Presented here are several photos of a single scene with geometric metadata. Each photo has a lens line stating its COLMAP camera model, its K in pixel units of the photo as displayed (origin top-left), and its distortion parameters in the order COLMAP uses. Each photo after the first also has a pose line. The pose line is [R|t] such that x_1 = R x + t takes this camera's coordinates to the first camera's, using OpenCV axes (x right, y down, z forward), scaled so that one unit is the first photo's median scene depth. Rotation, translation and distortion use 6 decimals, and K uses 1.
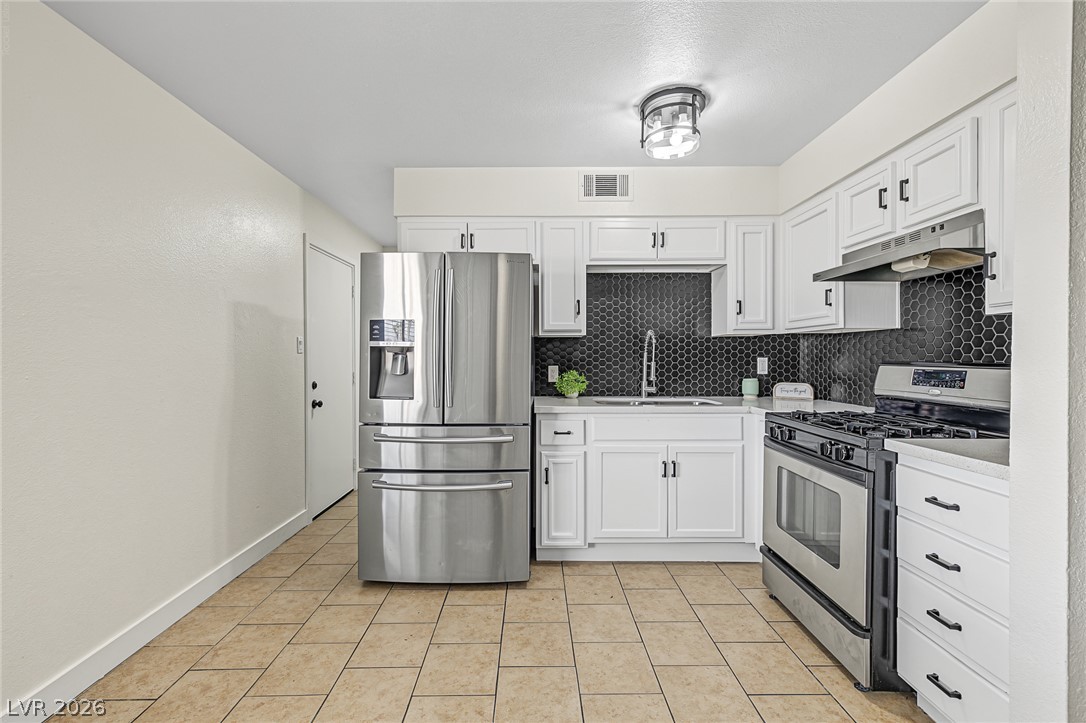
lens RADIAL K [[469.1, 0, 539.3], [0, 469.1, 360.3], [0, 0, 1]] dist [0.010433, -0.001707]
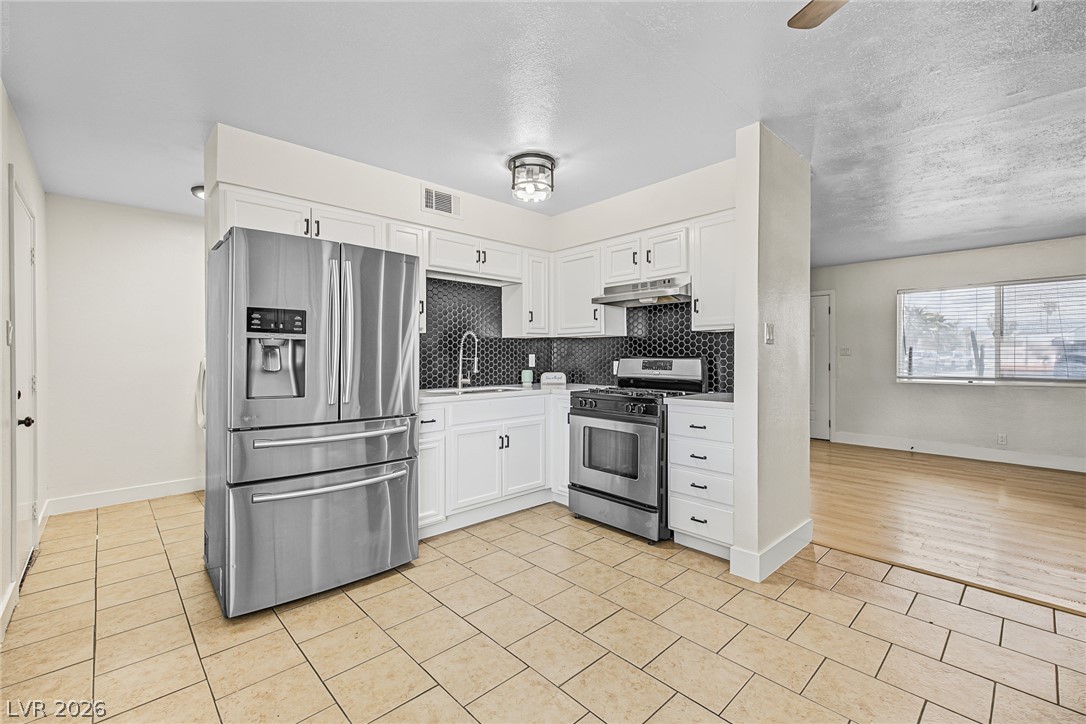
lens RADIAL K [[469.1, 0, 537.2], [0, 469.1, 358.5], [0, 0, 1]] dist [0.010433, -0.001707]
pose [[0.733517, -0.002376, 0.679667, -0.545475], [0.005119, 0.999985, -0.002029, 0.011400], [-0.679652, 0.004967, 0.733518, 0.014823]]
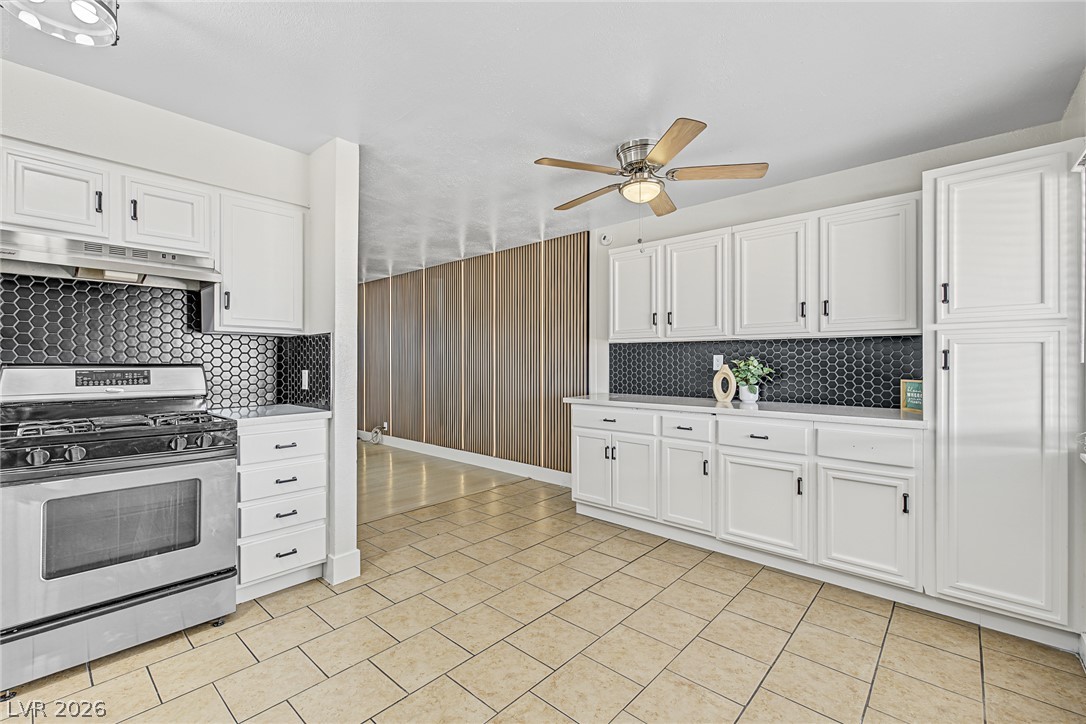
lens RADIAL K [[469.1, 0, 537.4], [0, 469.1, 359.0], [0, 0, 1]] dist [0.010433, -0.001707]
pose [[-0.734685, 0.013988, 0.678265, -0.538228], [0.016412, 0.999861, -0.002843, 0.010604], [-0.678210, 0.009043, -0.734812, 0.924342]]
